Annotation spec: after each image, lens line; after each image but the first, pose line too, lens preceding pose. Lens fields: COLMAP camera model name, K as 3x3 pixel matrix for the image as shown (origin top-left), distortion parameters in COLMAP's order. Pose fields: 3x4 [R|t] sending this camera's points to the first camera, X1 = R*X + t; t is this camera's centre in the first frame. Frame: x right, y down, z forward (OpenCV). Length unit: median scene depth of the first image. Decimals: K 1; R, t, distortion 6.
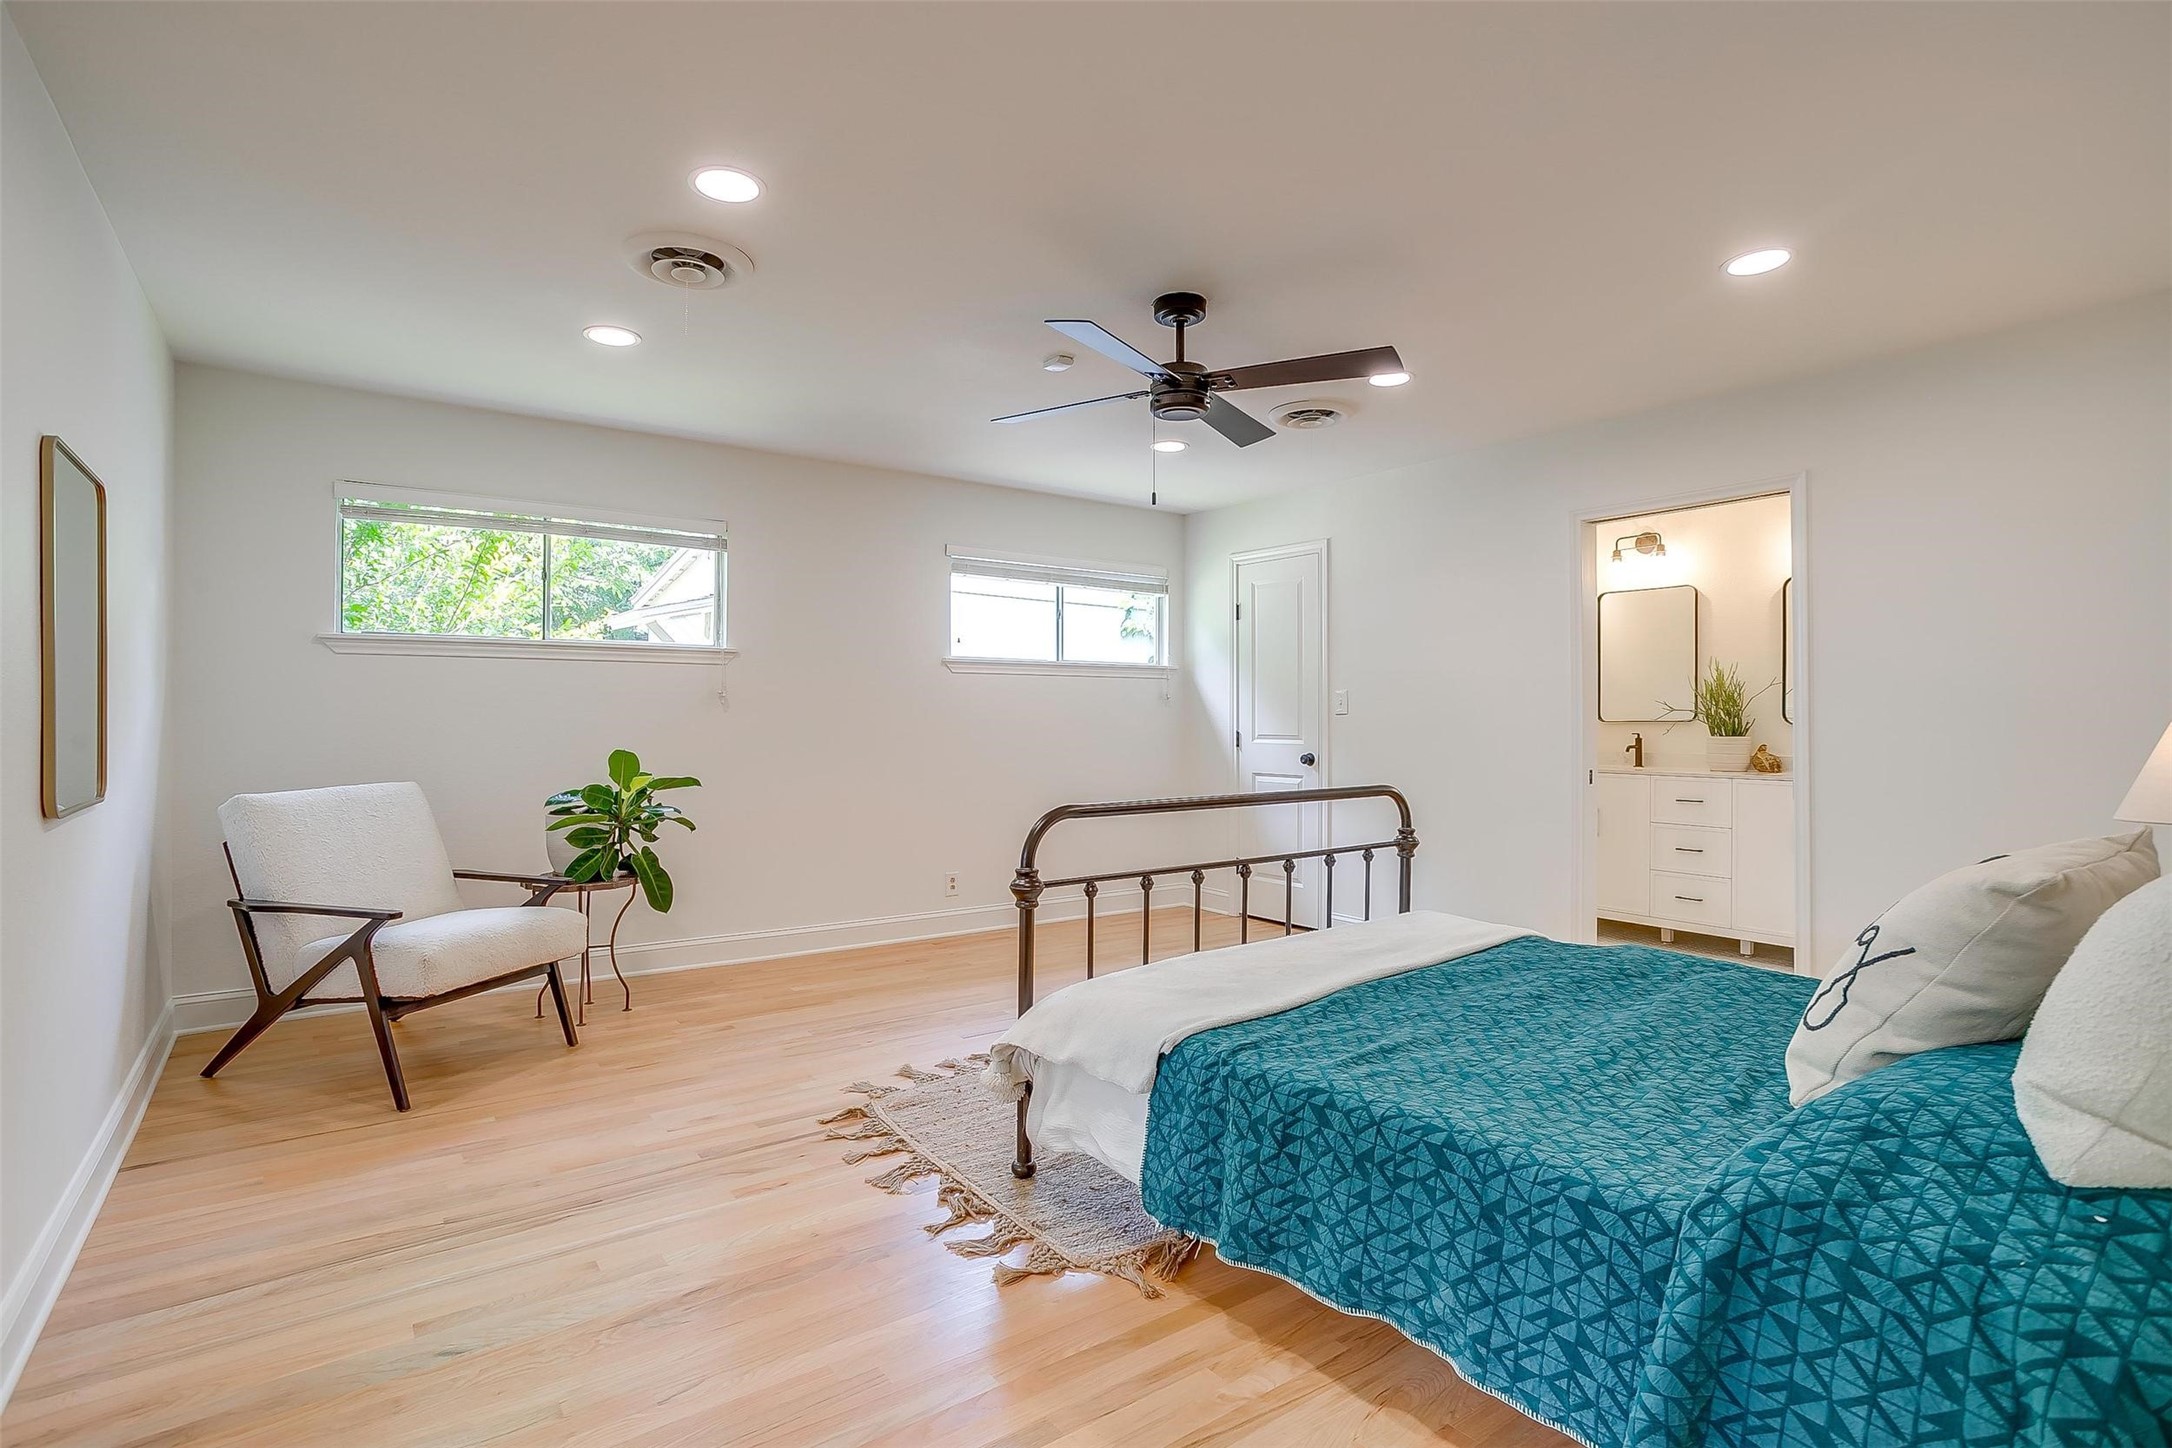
lens RADIAL K [[1058.5, 0, 1083.9], [0, 1058.5, 717.9], [0, 0, 1]] dist [-0.026267, 0.013437]
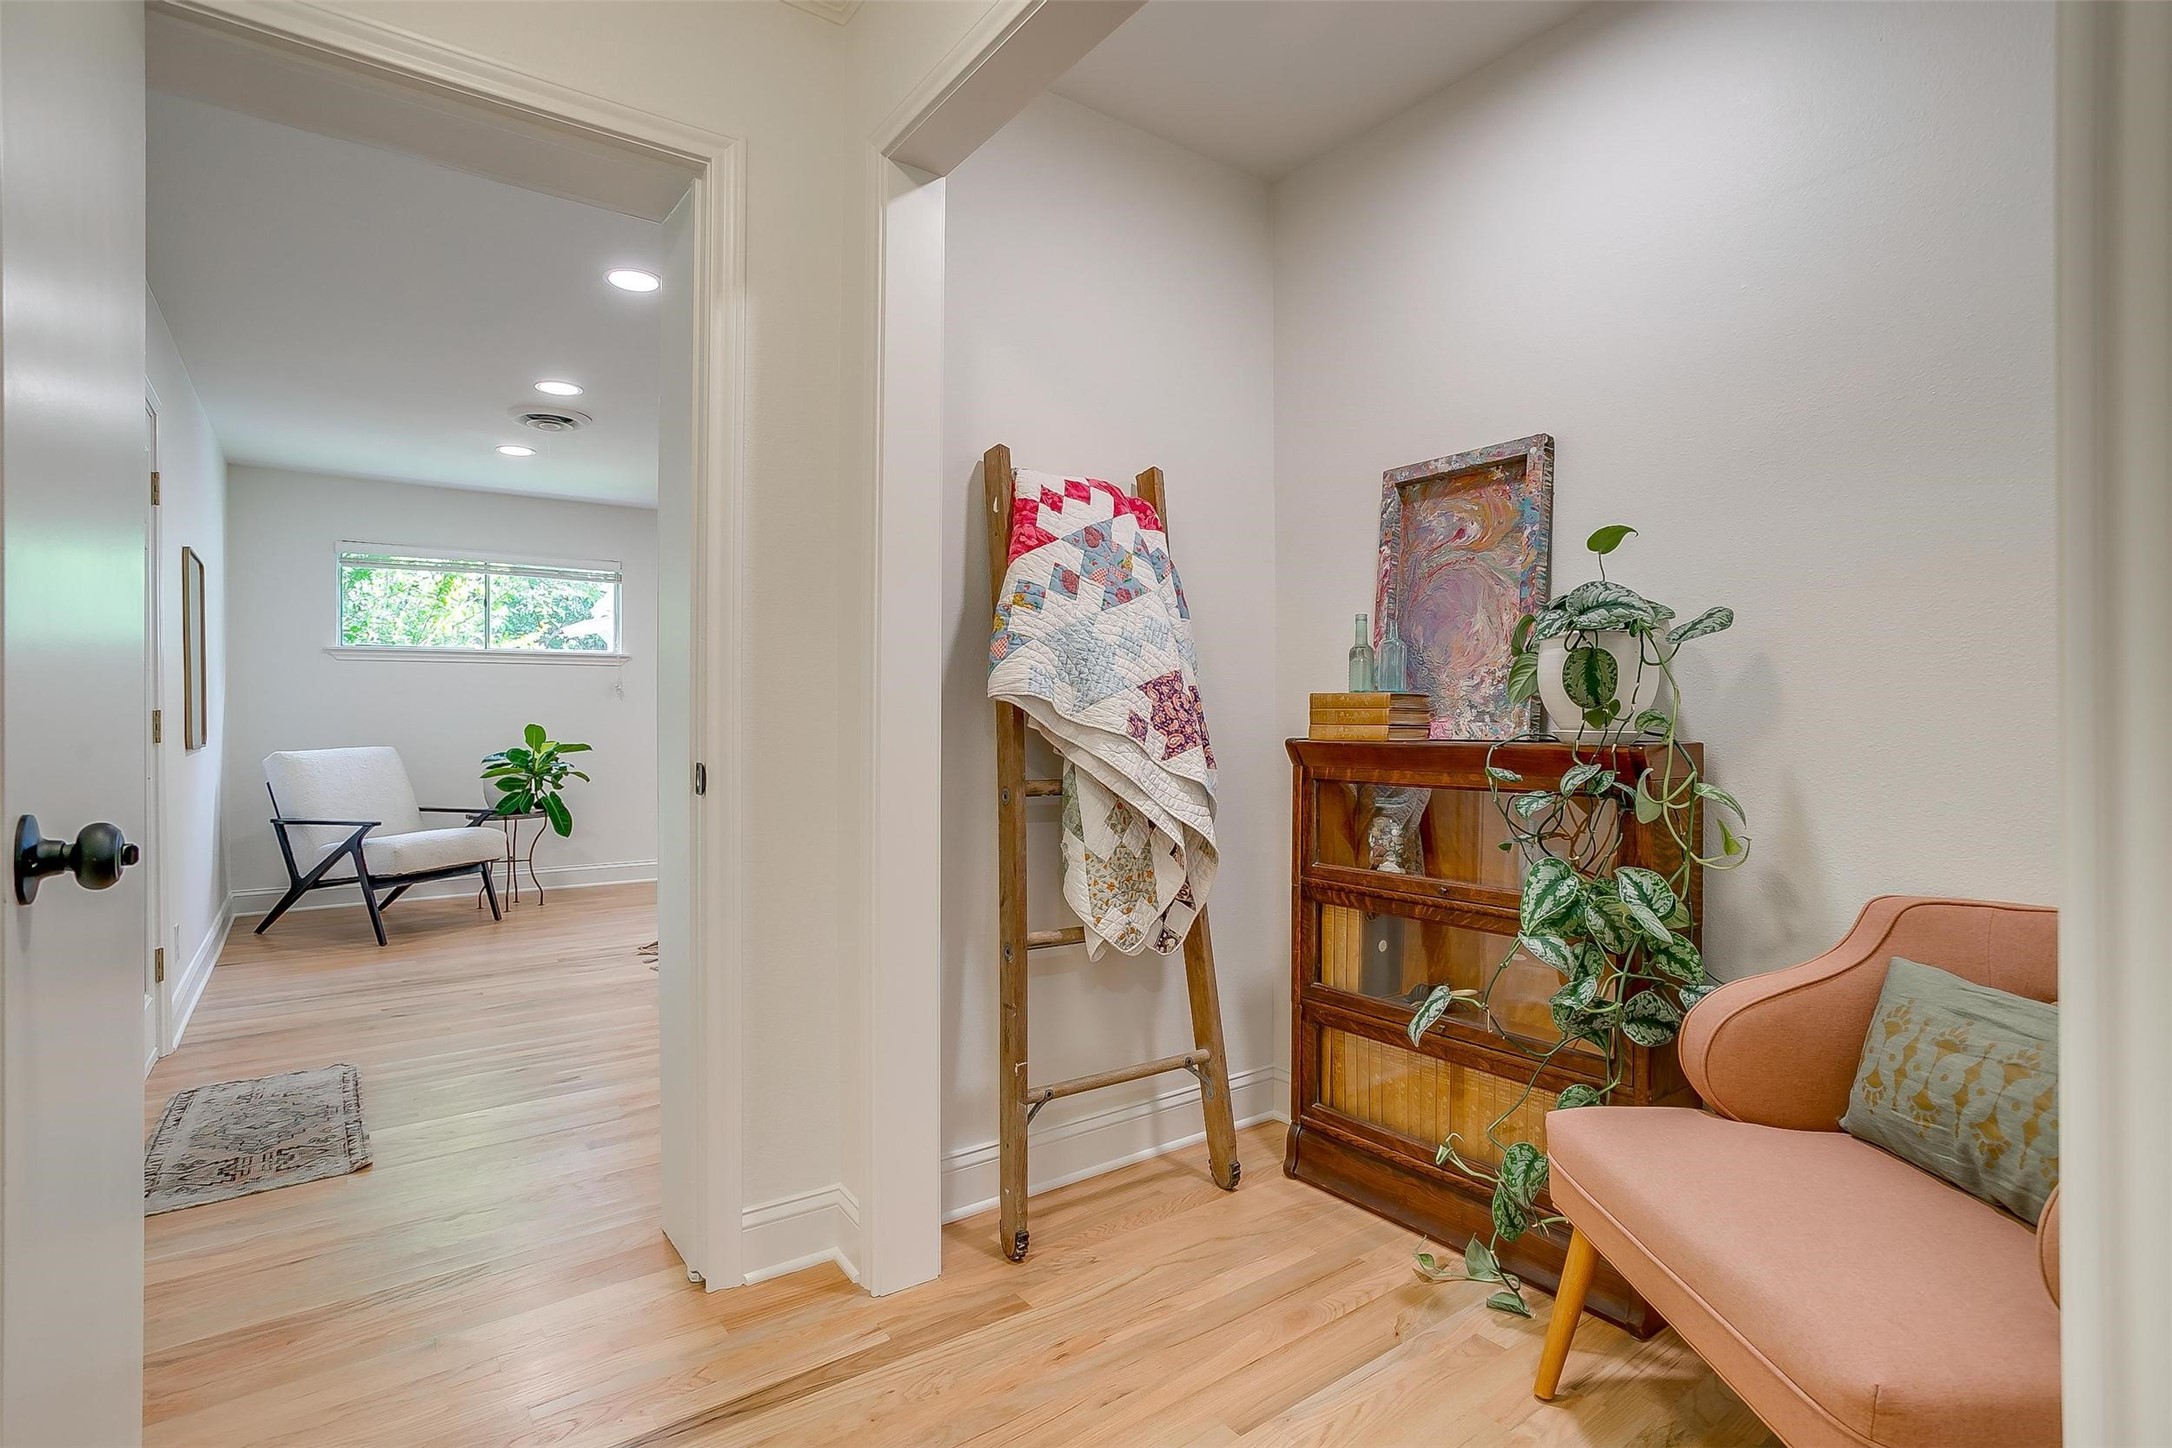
lens RADIAL K [[1058.5, 0, 1084.4], [0, 1058.5, 723.9], [0, 0, 1]] dist [-0.026267, 0.013437]
pose [[0.999966, -0.008213, -0.000936, 0.330297], [0.008217, 0.999955, 0.004815, 0.029067], [0.000897, -0.004822, 0.999988, -0.464969]]
